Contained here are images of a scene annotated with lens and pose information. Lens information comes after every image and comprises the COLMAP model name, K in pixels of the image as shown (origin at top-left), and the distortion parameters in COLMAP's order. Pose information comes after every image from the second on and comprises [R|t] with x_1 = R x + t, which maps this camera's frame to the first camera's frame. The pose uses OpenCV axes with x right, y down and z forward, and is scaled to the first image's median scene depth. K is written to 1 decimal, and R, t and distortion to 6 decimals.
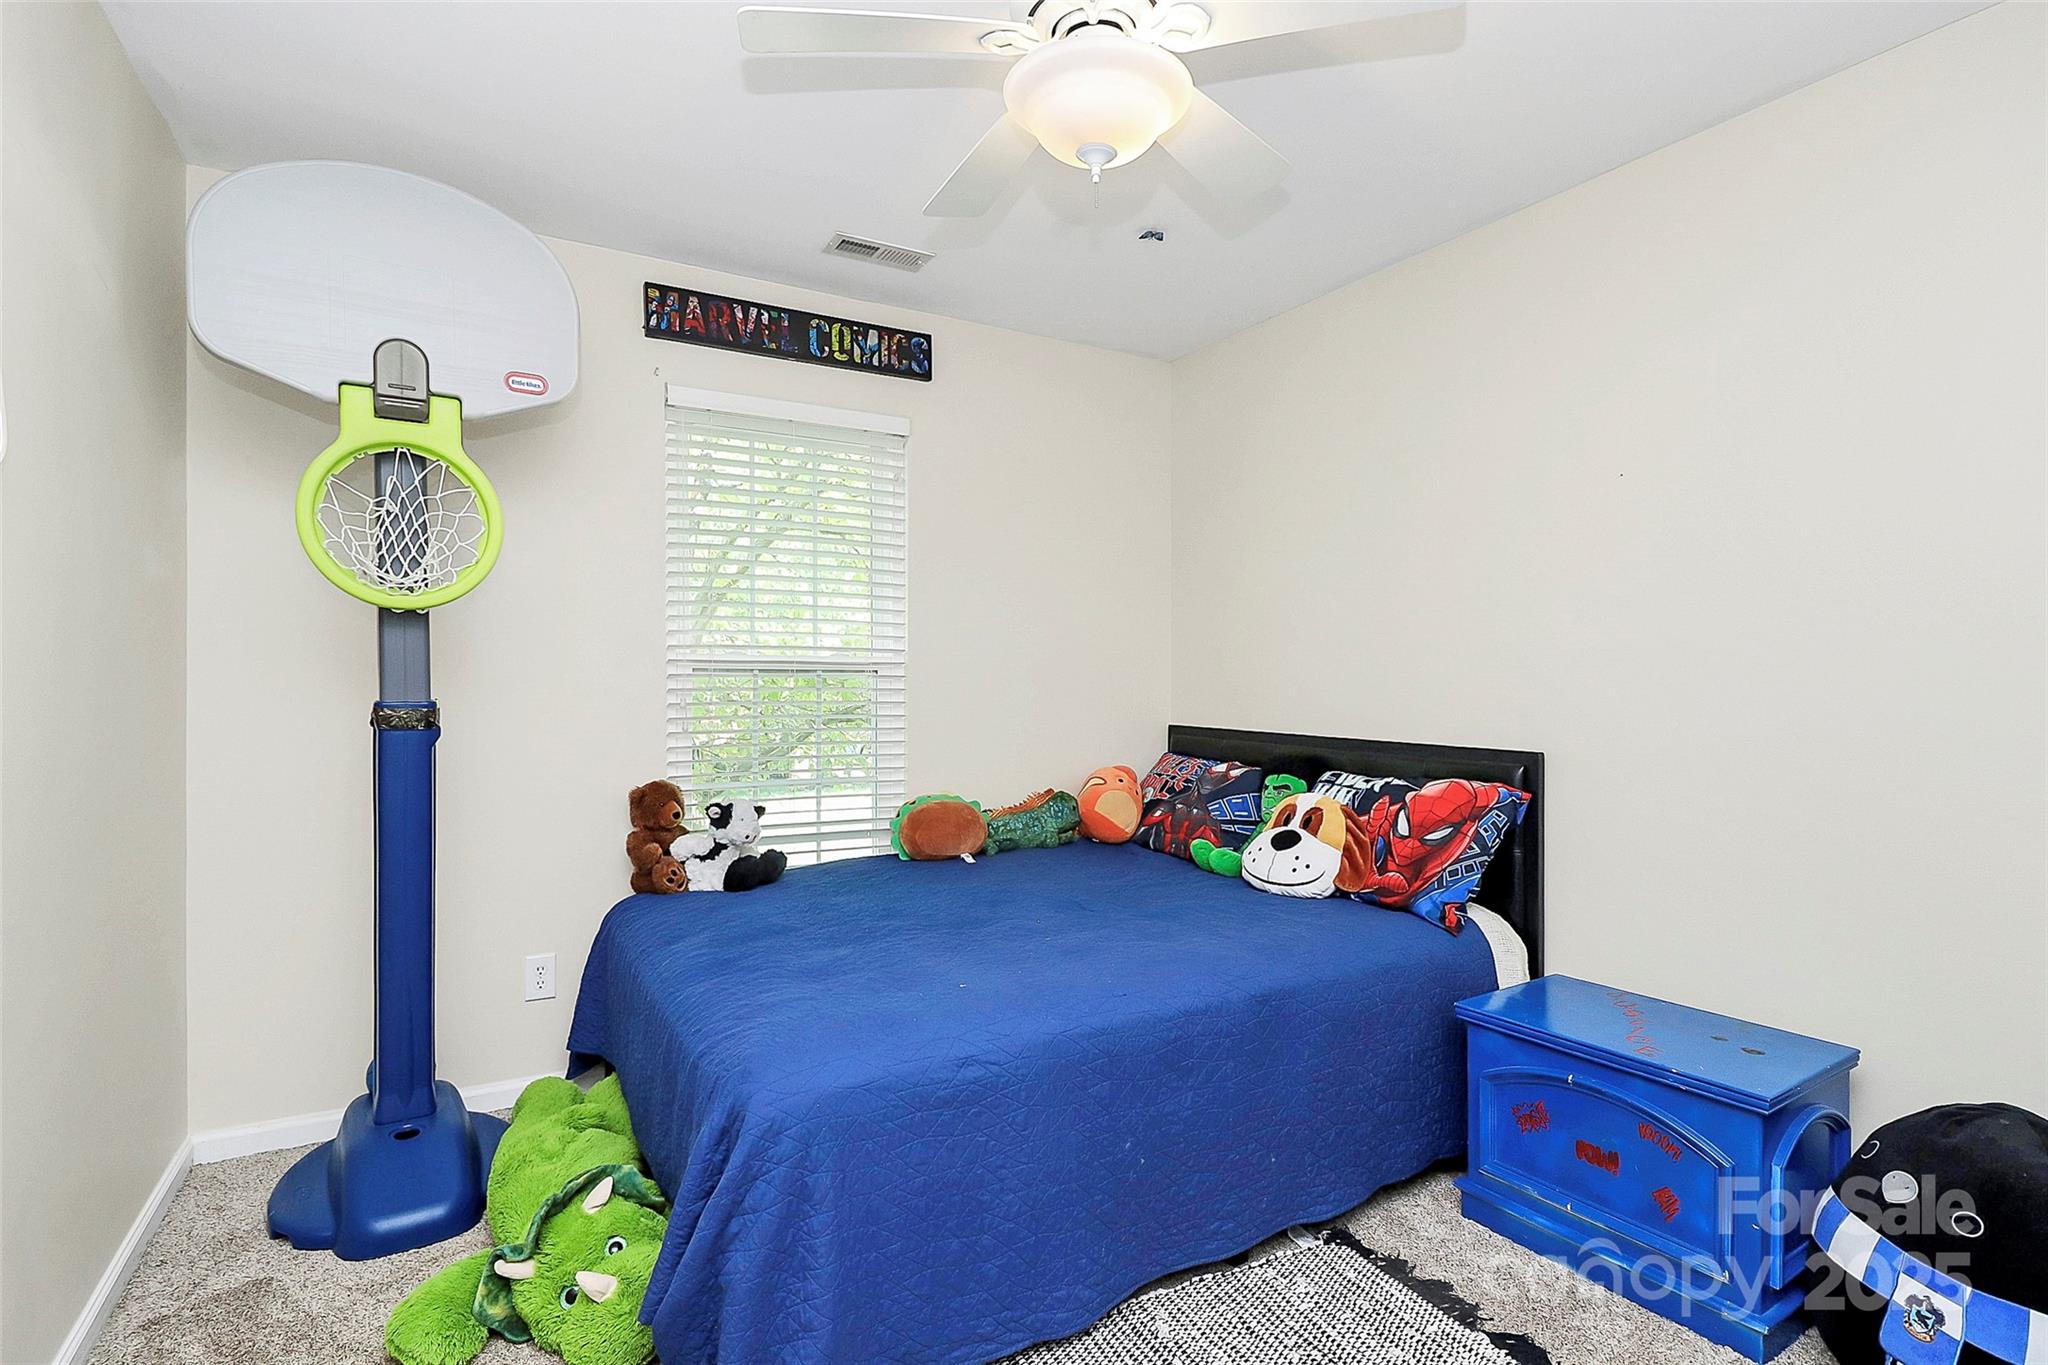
lens RADIAL K [[977.0, 0, 1012.1], [0, 977.0, 665.5], [0, 0, 1]] dist [-0.013823, -0.000810]
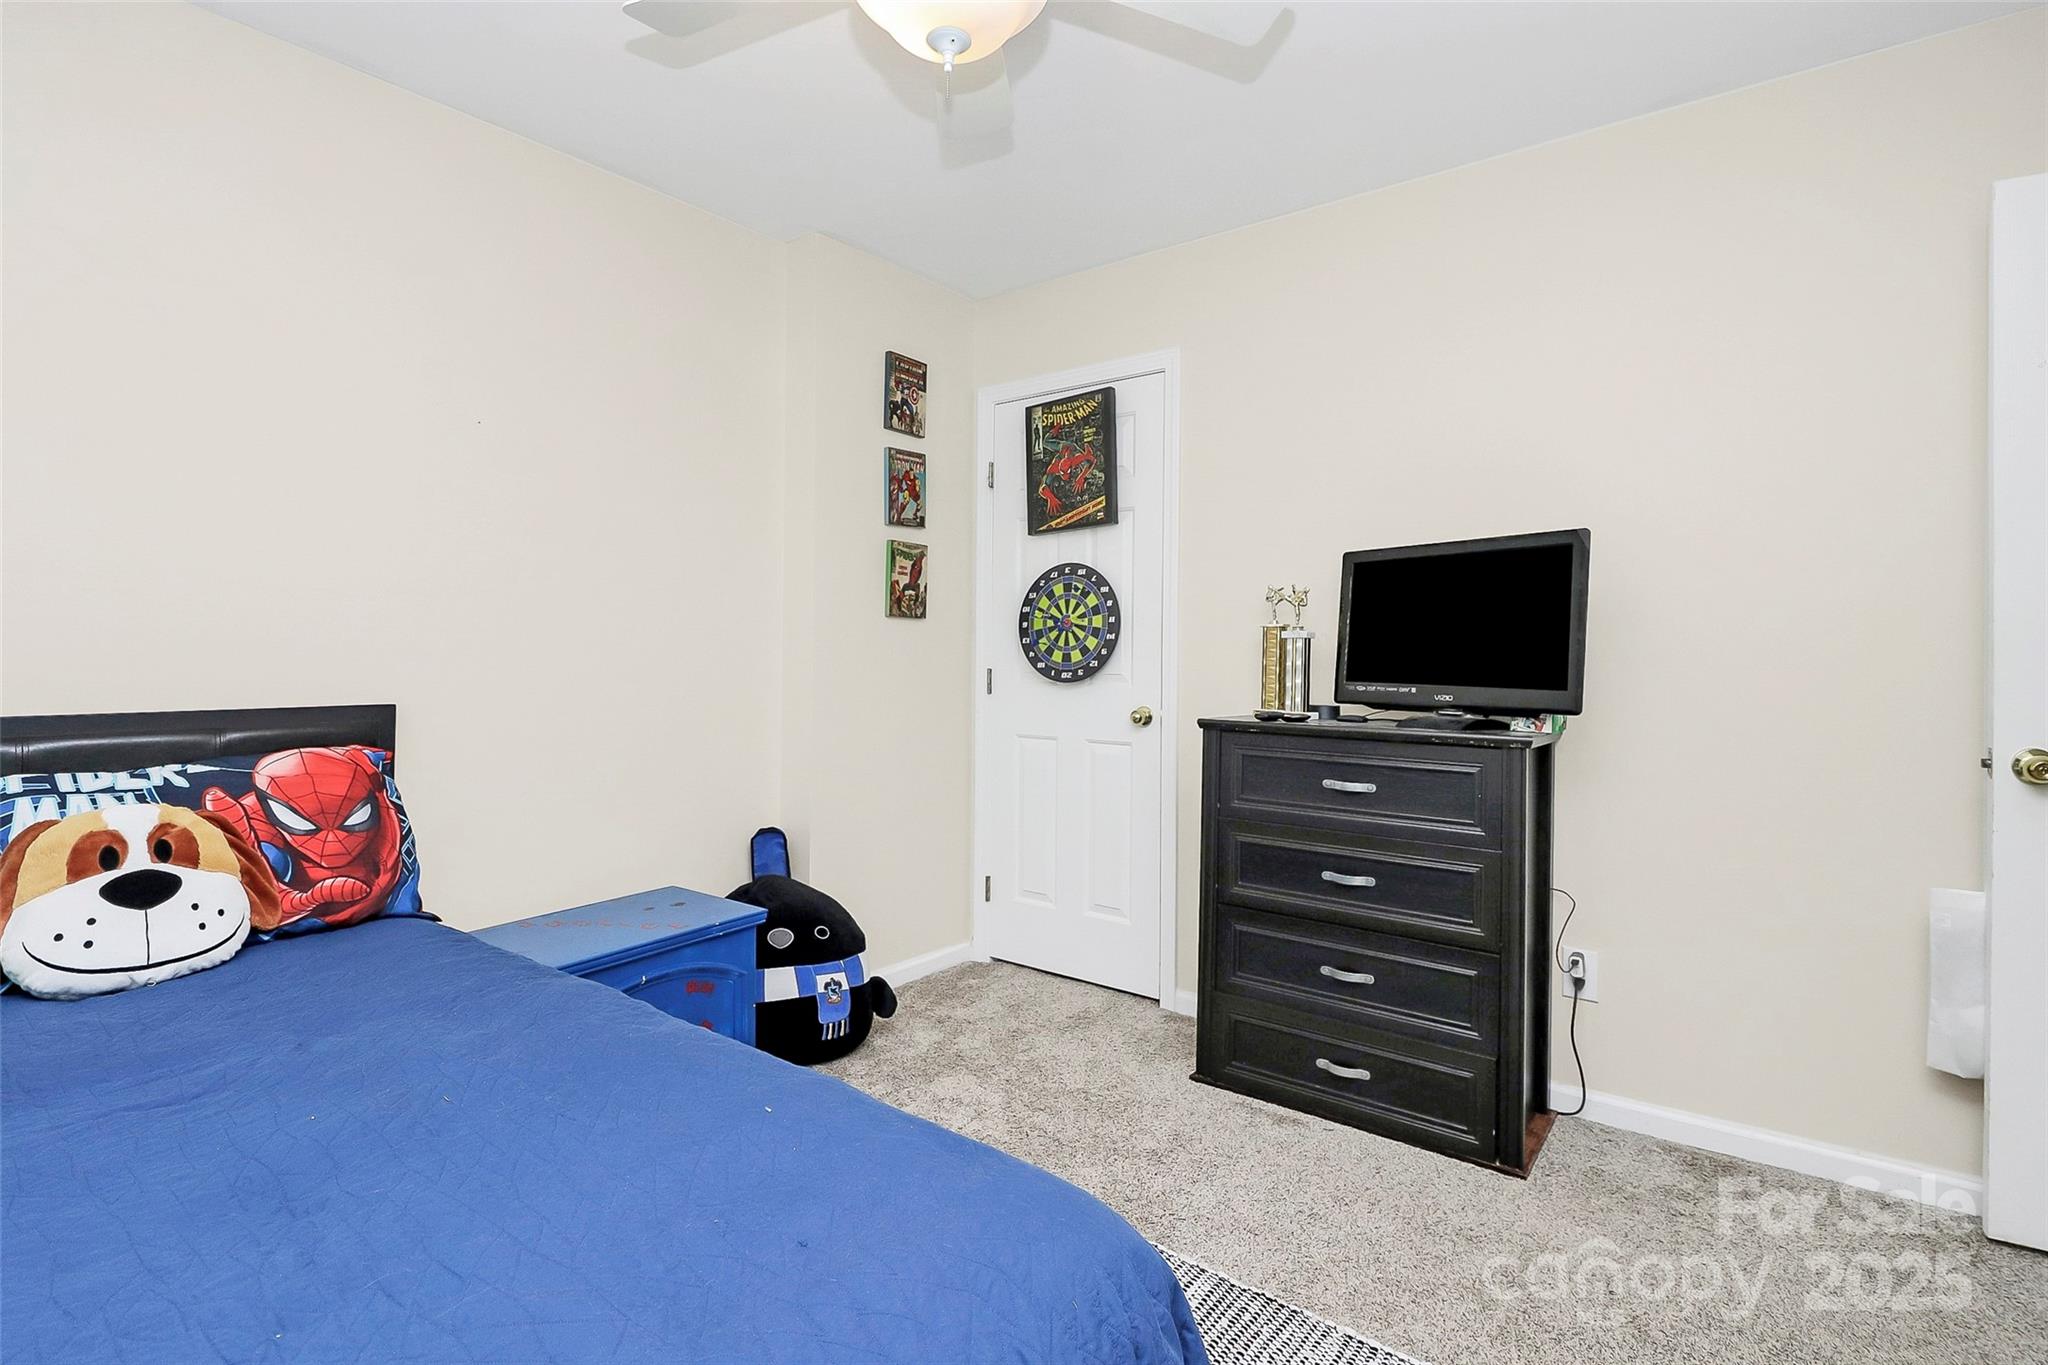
lens RADIAL K [[977.0, 0, 1012.1], [0, 977.0, 665.5], [0, 0, 1]] dist [-0.013823, -0.000810]
pose [[-0.380167, -0.009632, 0.924868, -0.480203], [-0.007599, 0.999945, 0.007290, 0.043989], [-0.924887, -0.004257, -0.380219, 0.818625]]
